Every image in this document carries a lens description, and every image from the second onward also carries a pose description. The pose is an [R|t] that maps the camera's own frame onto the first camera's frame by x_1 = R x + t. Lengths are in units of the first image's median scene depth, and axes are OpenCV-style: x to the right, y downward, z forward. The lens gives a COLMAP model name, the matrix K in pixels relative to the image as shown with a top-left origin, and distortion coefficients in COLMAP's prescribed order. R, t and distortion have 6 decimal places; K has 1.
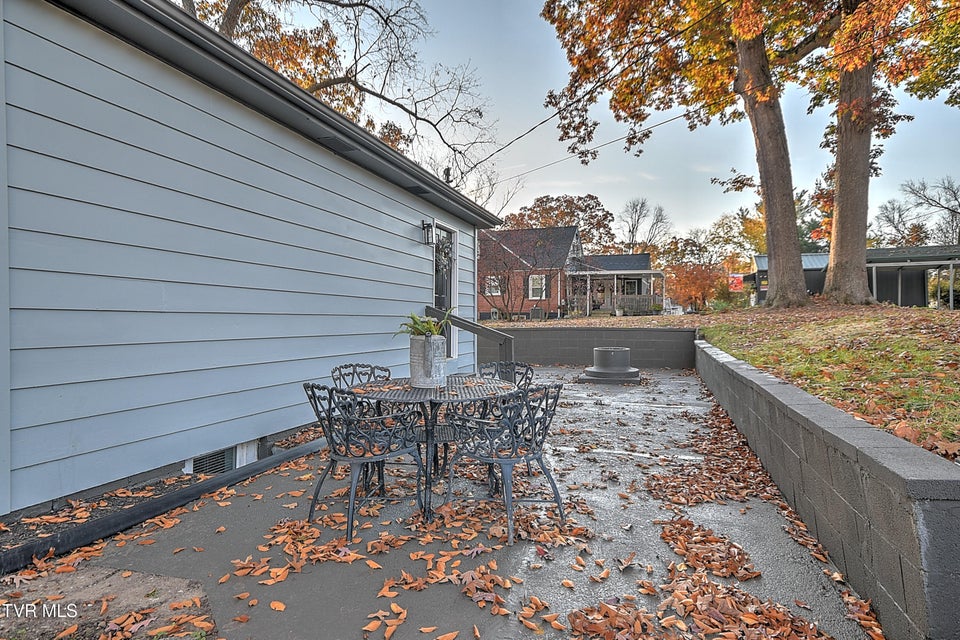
lens RADIAL K [[570.3, 0, 485.7], [0, 570.3, 319.9], [0, 0, 1]] dist [0.018748, -0.002808]
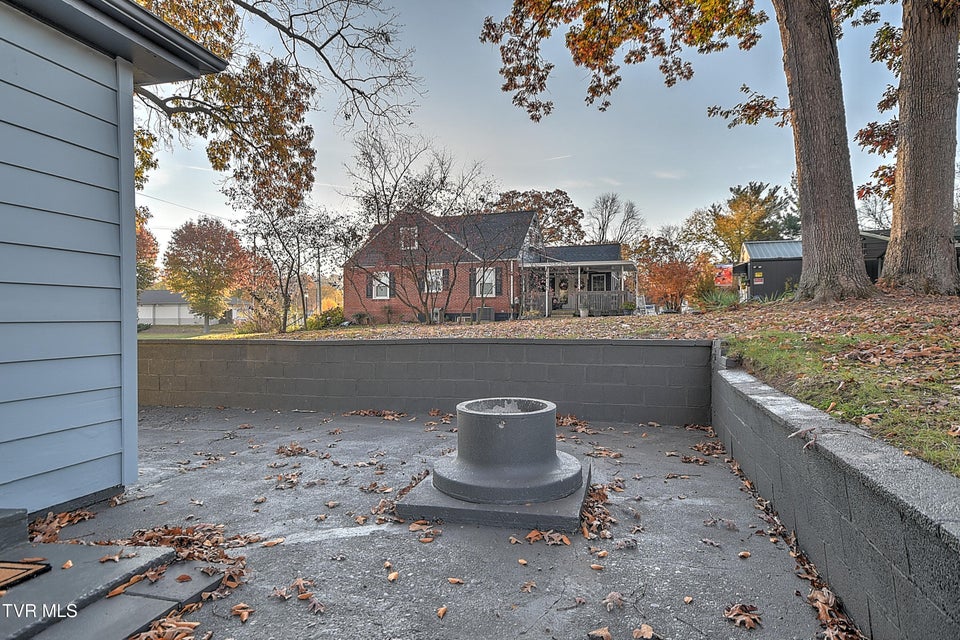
lens RADIAL K [[570.3, 0, 480.5], [0, 570.3, 322.5], [0, 0, 1]] dist [0.018748, -0.002808]
pose [[0.999270, -0.006050, 0.037716, 0.058817], [0.005963, 0.999979, 0.002416, -0.000791], [-0.037729, -0.002189, 0.999286, 0.198048]]
